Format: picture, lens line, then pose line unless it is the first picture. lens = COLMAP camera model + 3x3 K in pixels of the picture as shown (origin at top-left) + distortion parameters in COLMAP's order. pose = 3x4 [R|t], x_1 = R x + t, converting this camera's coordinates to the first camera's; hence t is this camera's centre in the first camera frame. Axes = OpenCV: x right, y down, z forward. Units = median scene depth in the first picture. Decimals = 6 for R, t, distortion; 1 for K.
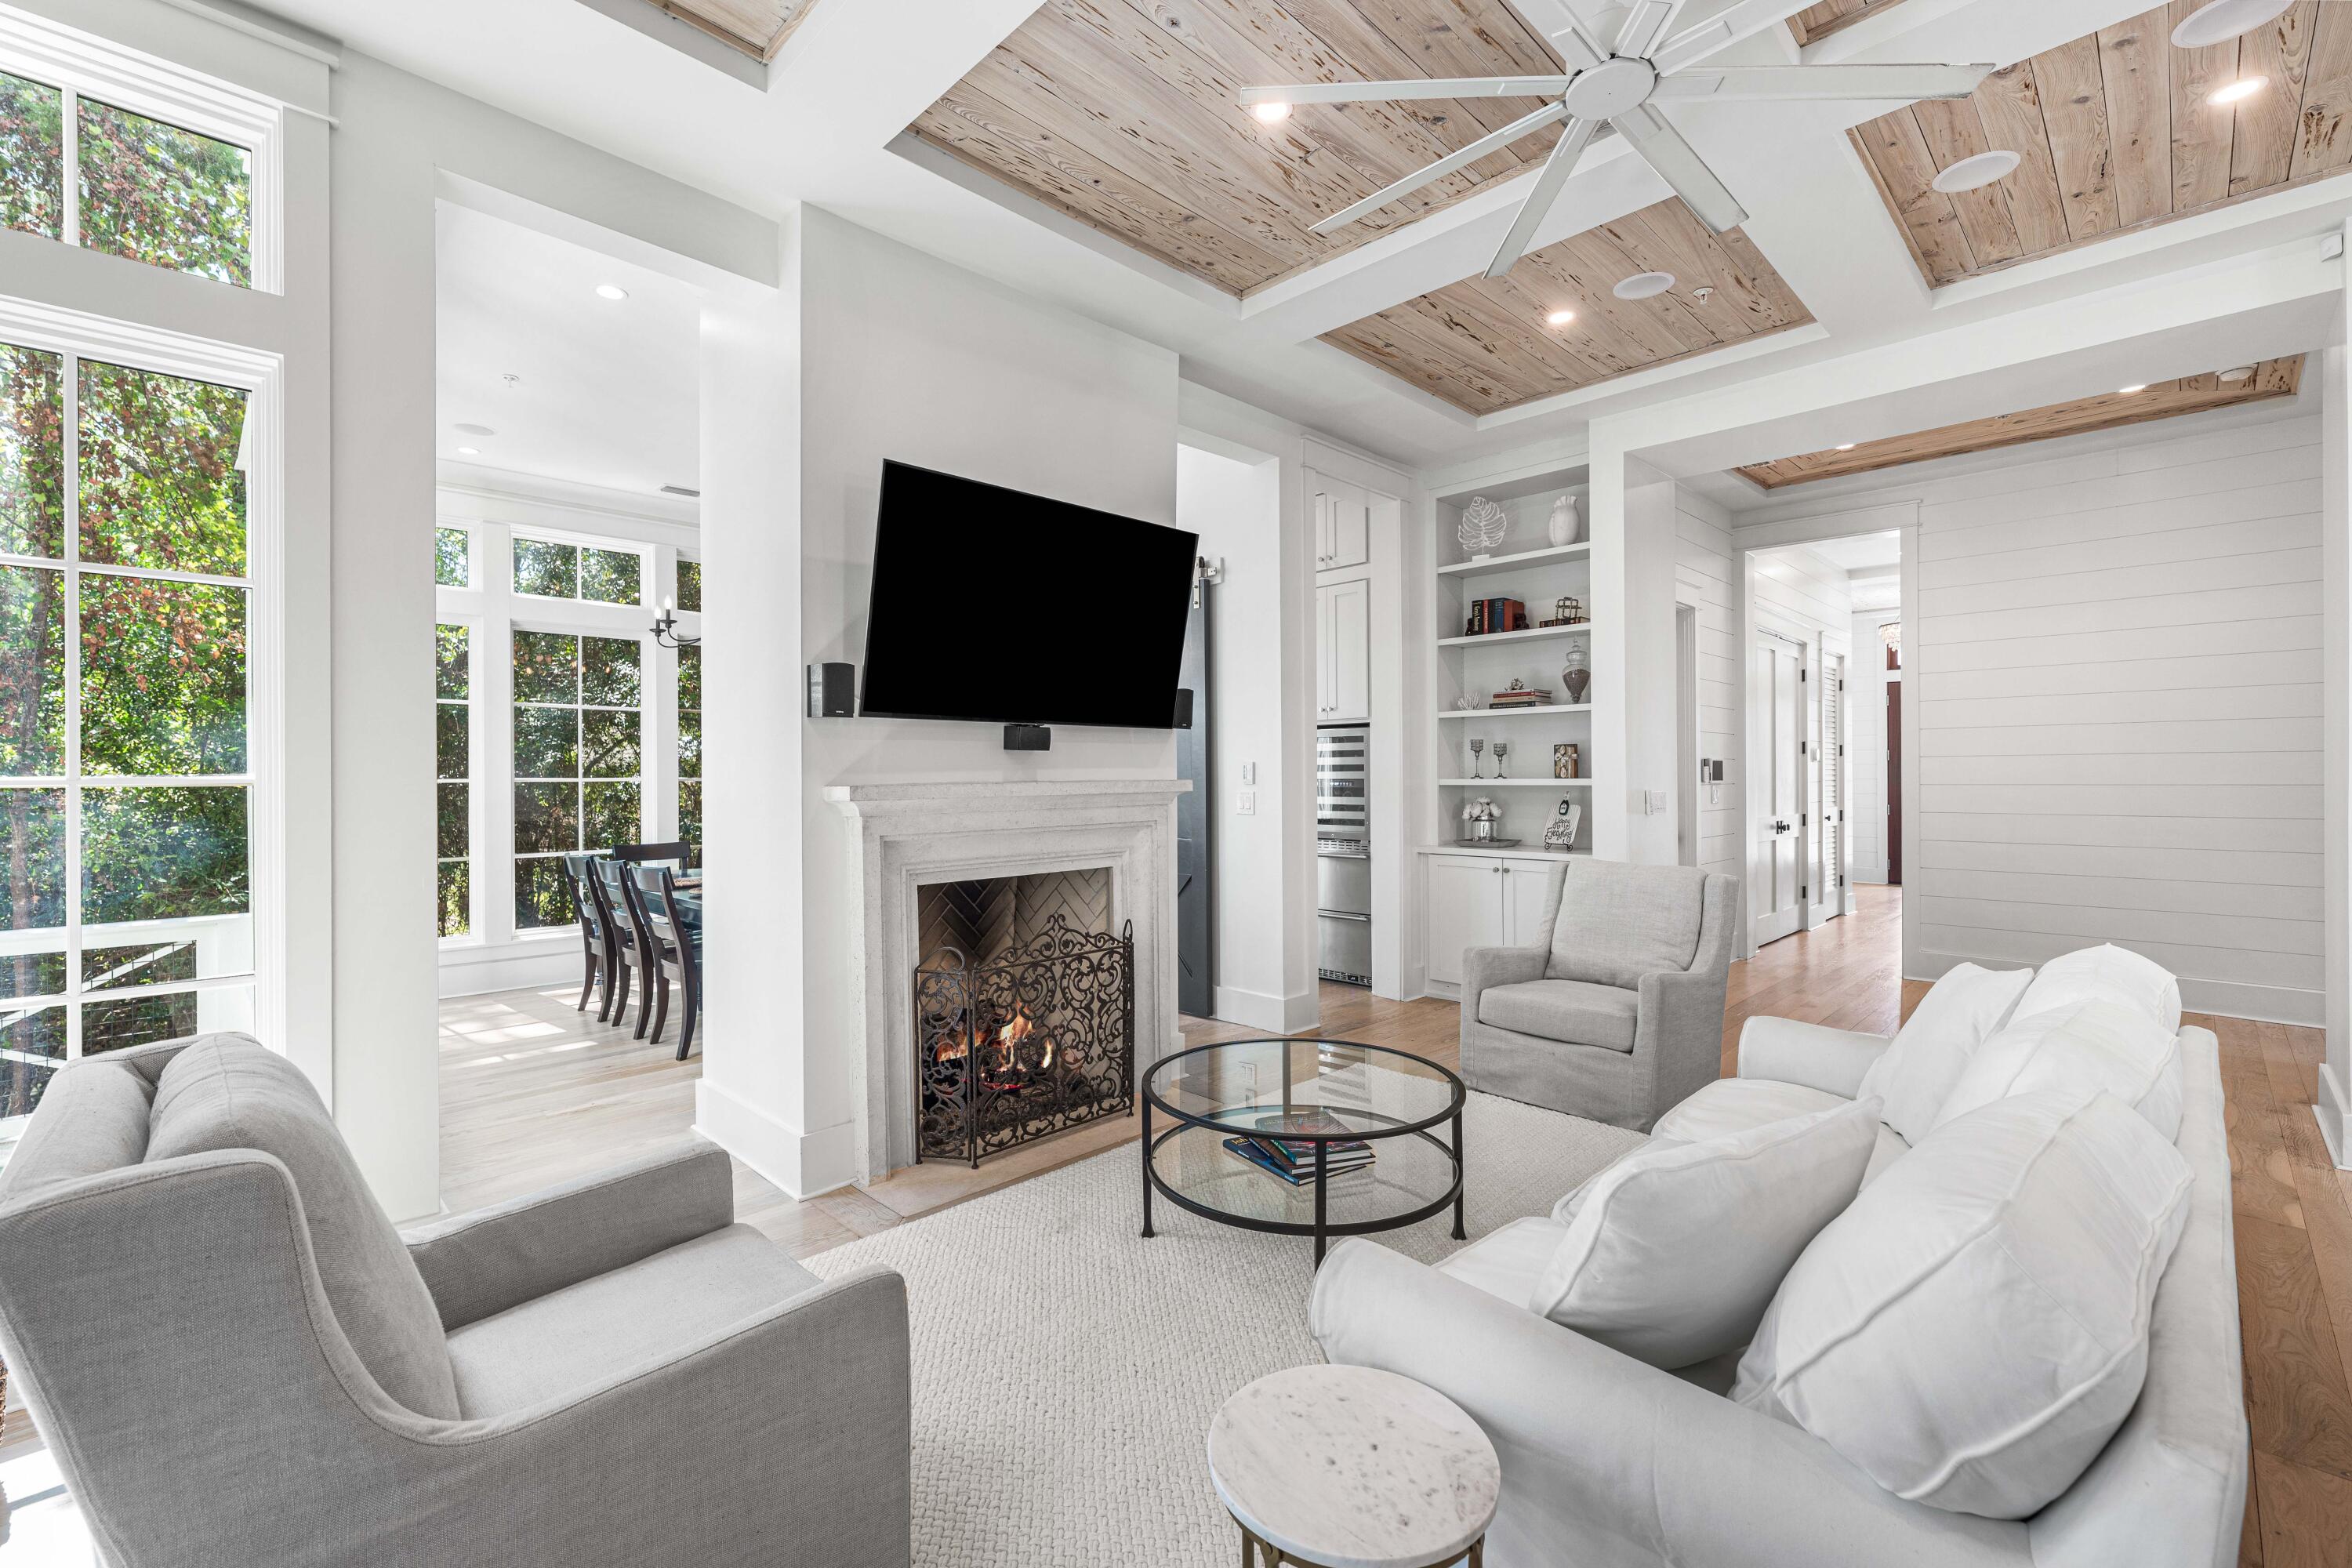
lens RADIAL K [[1009.1, 0, 1184.3], [0, 1009.1, 776.8], [0, 0, 1]] dist [0.014401, -0.000014]
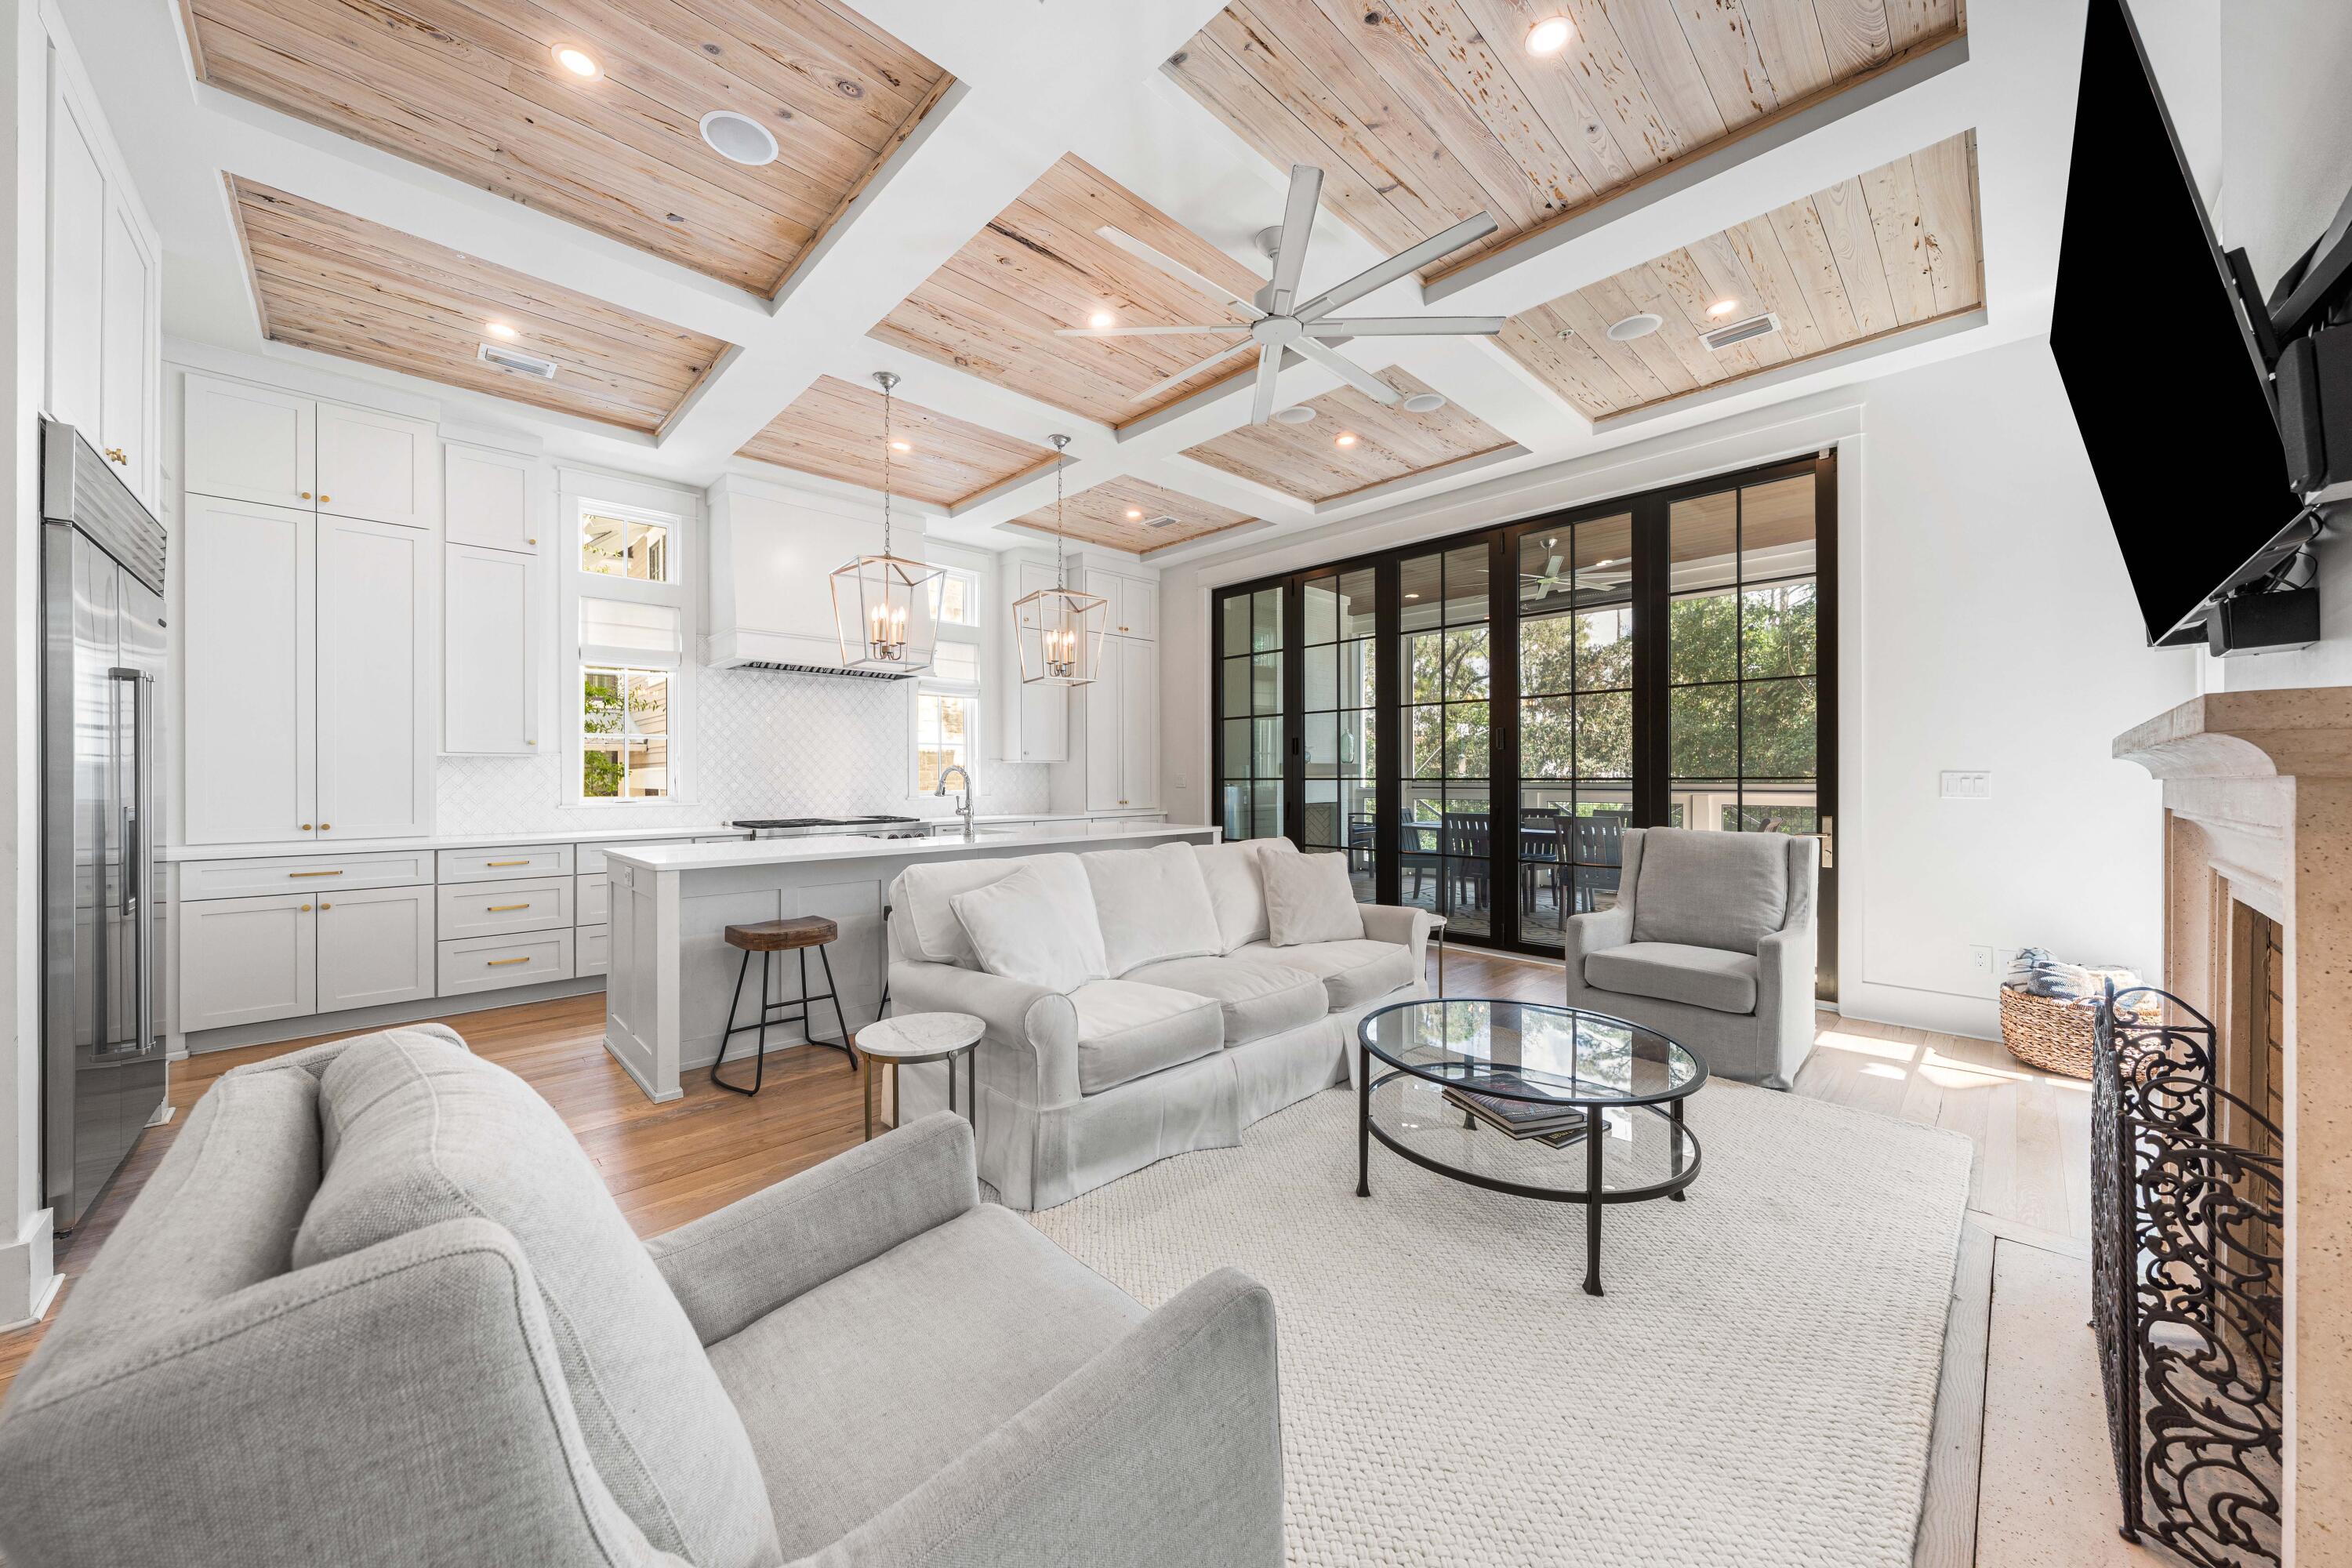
lens RADIAL K [[829.4, 0, 1176.2], [0, 829.4, 771.8], [0, 0, 1]] dist [0.000745, 0.000094]
pose [[-0.999880, 0.003372, 0.015087, 0.221445], [0.003394, 0.999993, 0.001441, 0.008064], [-0.015082, 0.001493, -0.999885, 0.922446]]
